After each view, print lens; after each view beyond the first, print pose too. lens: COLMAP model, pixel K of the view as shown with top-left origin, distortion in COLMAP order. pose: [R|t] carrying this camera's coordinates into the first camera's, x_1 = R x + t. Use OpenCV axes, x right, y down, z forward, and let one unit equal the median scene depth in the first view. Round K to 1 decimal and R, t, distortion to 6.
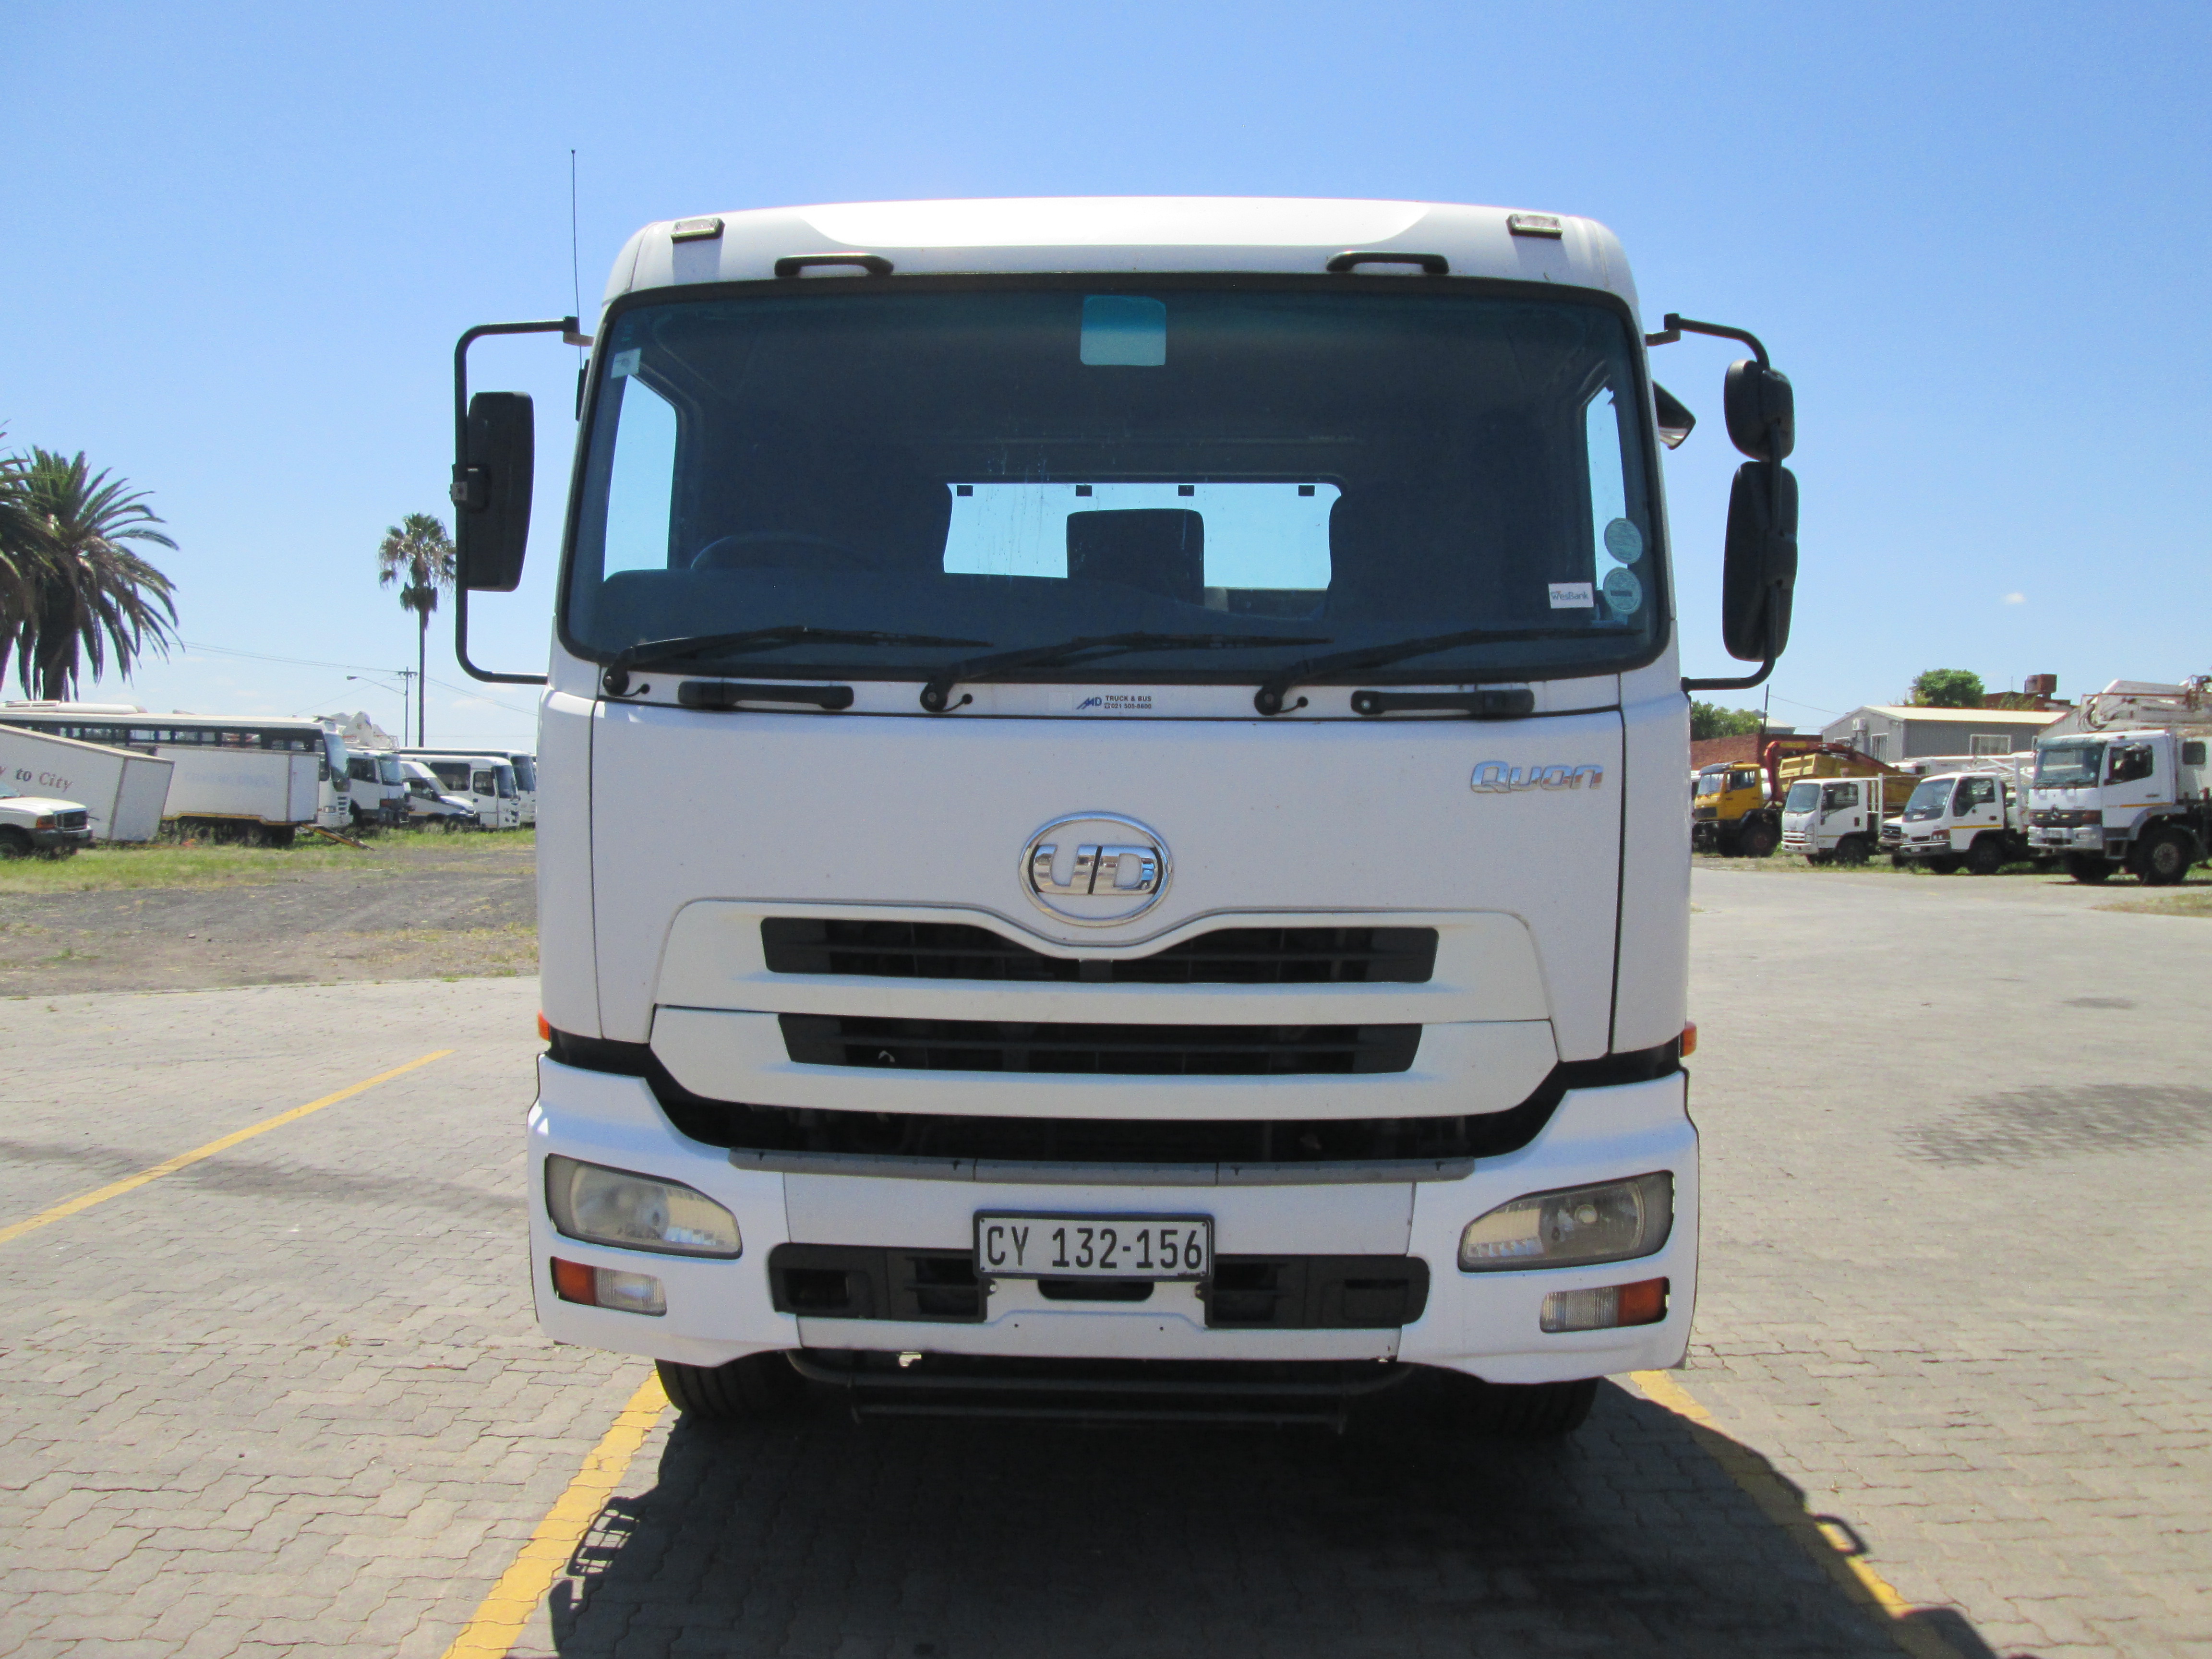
lens RADIAL K [[1815.8, 0, 1119.7], [0, 1815.8, 821.5], [0, 0, 1]] dist [-0.047889, -0.002942]
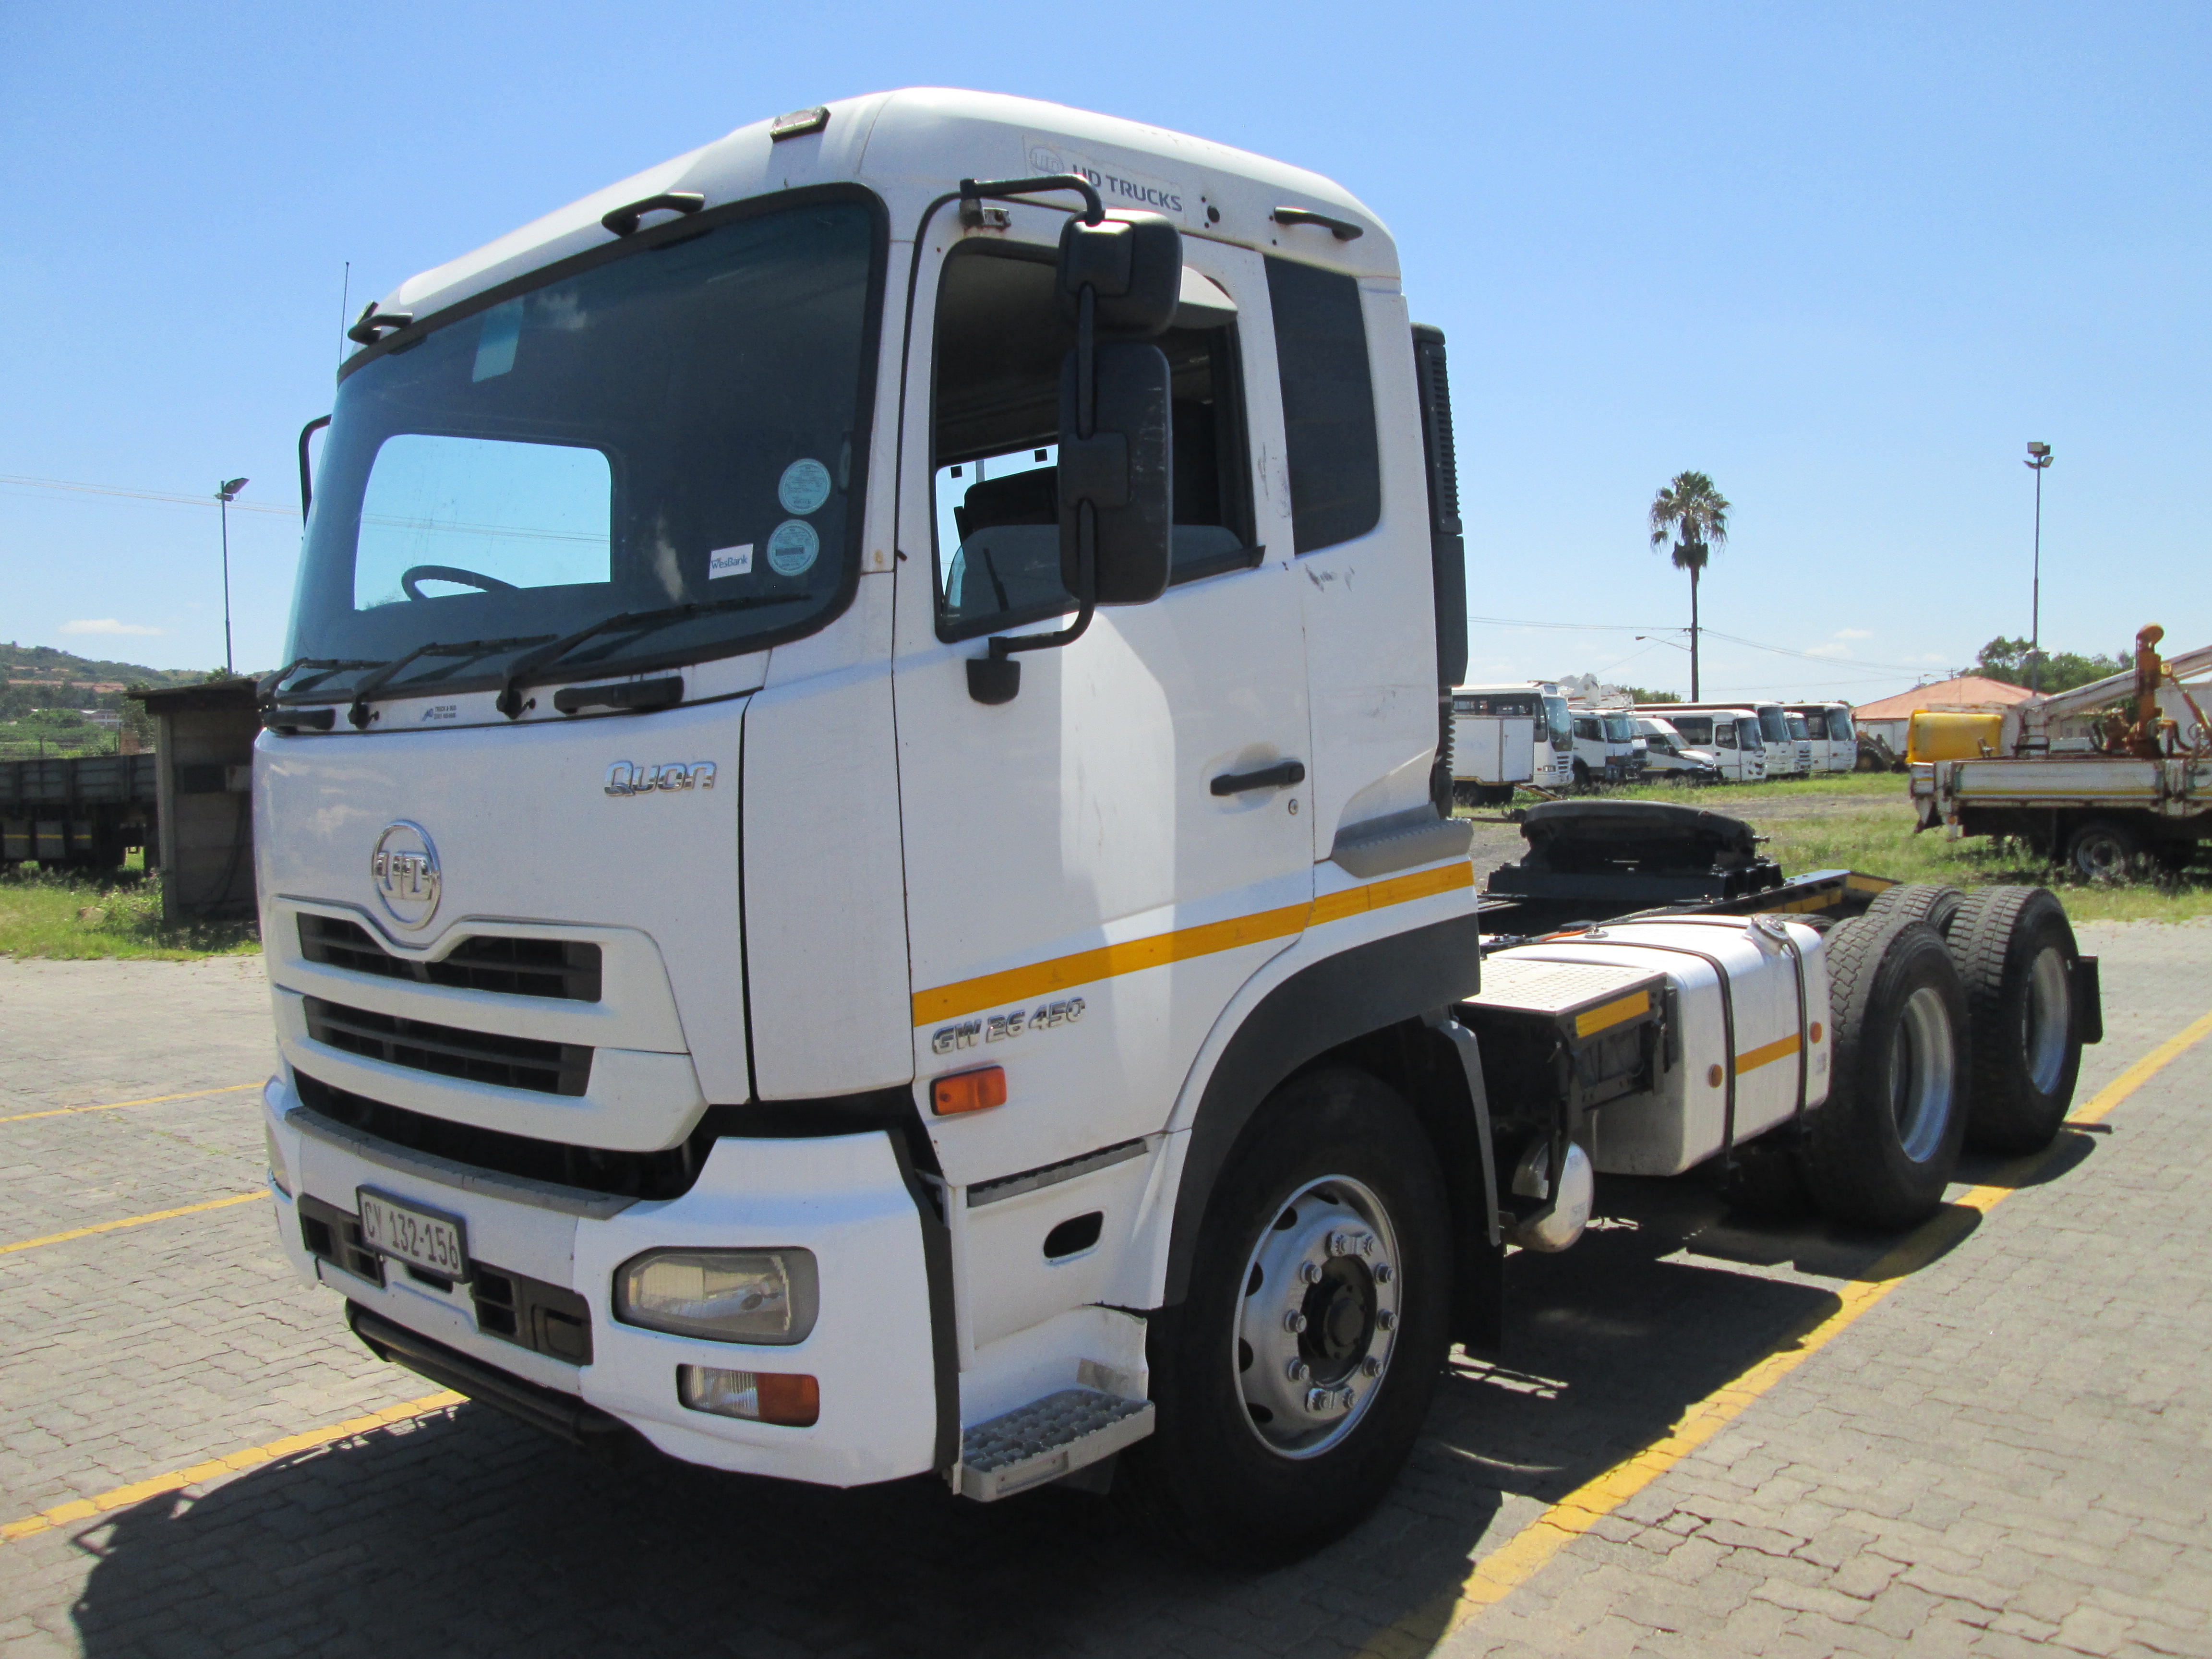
lens RADIAL K [[1815.8, 0, 1119.7], [0, 1815.8, 821.5], [0, 0, 1]] dist [-0.047889, -0.002942]
pose [[0.751548, -0.008197, -0.659628, 0.863685], [0.026343, 0.999498, 0.017594, -0.010811], [0.659153, -0.030599, 0.751386, 0.430911]]
